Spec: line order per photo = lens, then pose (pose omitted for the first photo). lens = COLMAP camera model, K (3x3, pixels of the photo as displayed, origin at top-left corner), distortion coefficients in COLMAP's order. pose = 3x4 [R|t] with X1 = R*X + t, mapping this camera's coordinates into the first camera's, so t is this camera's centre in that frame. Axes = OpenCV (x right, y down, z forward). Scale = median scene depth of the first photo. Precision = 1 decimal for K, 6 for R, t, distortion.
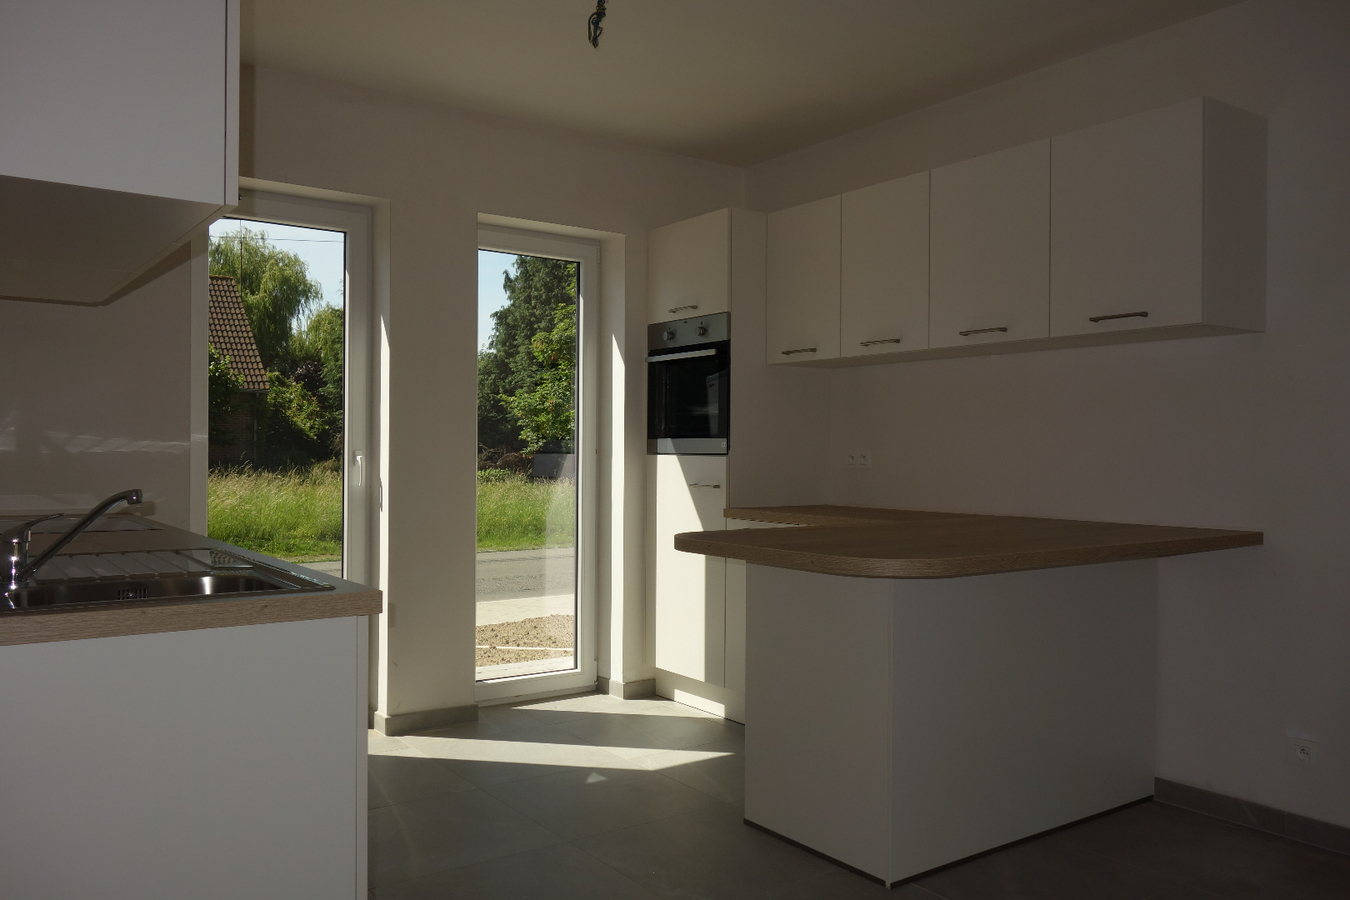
lens RADIAL K [[1074.4, 0, 678.6], [0, 1074.4, 445.6], [0, 0, 1]] dist [0.009273, 0.001307]
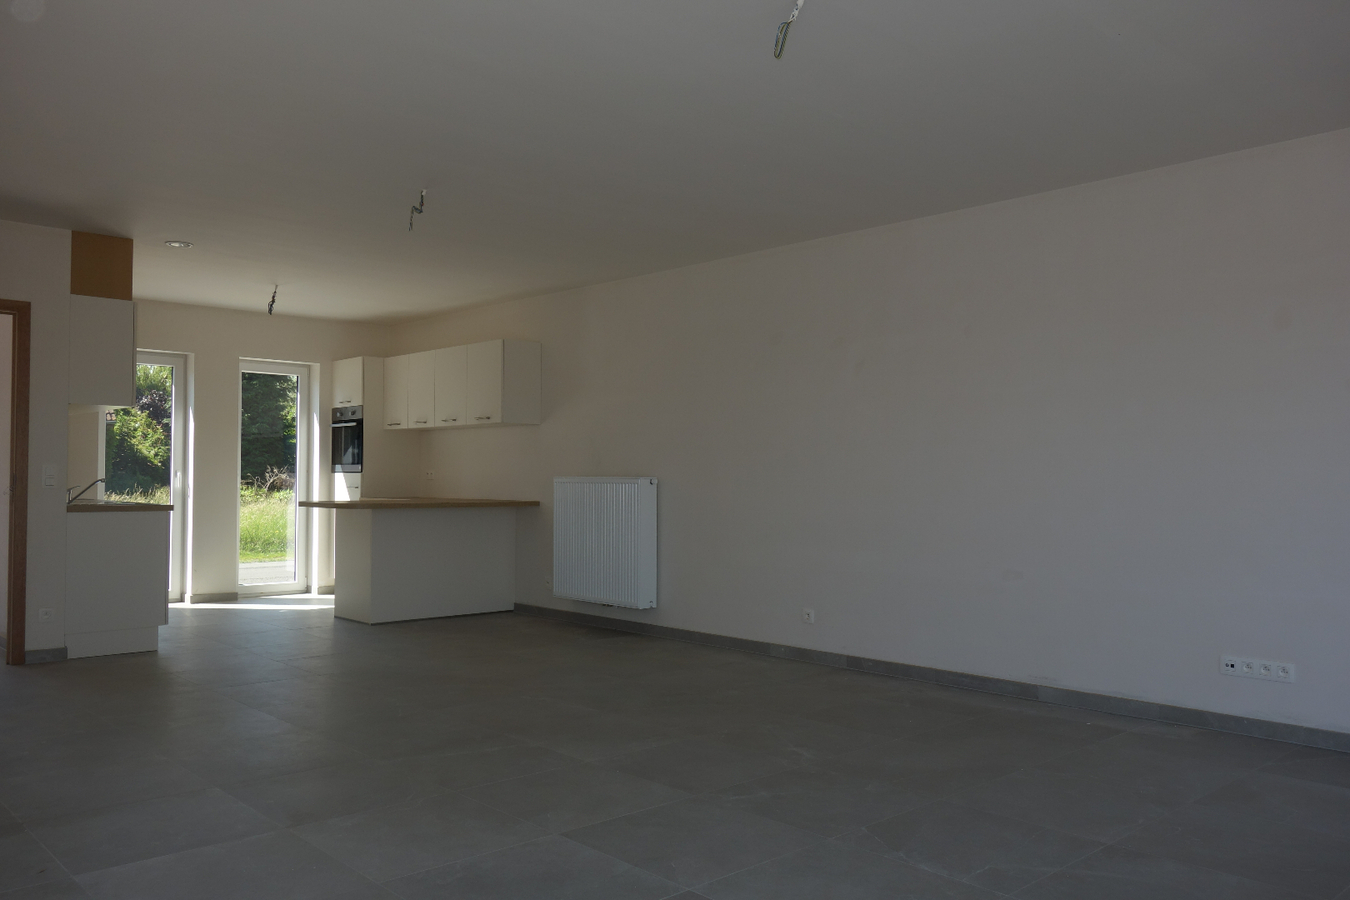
lens RADIAL K [[1074.4, 0, 674.6], [0, 1074.4, 459.0], [0, 0, 1]] dist [0.009273, 0.001307]
pose [[0.992845, 0.002179, 0.119387, 0.368217], [-0.000627, 0.999915, -0.013039, 0.008035], [-0.119405, 0.012871, 0.992762, -1.070511]]
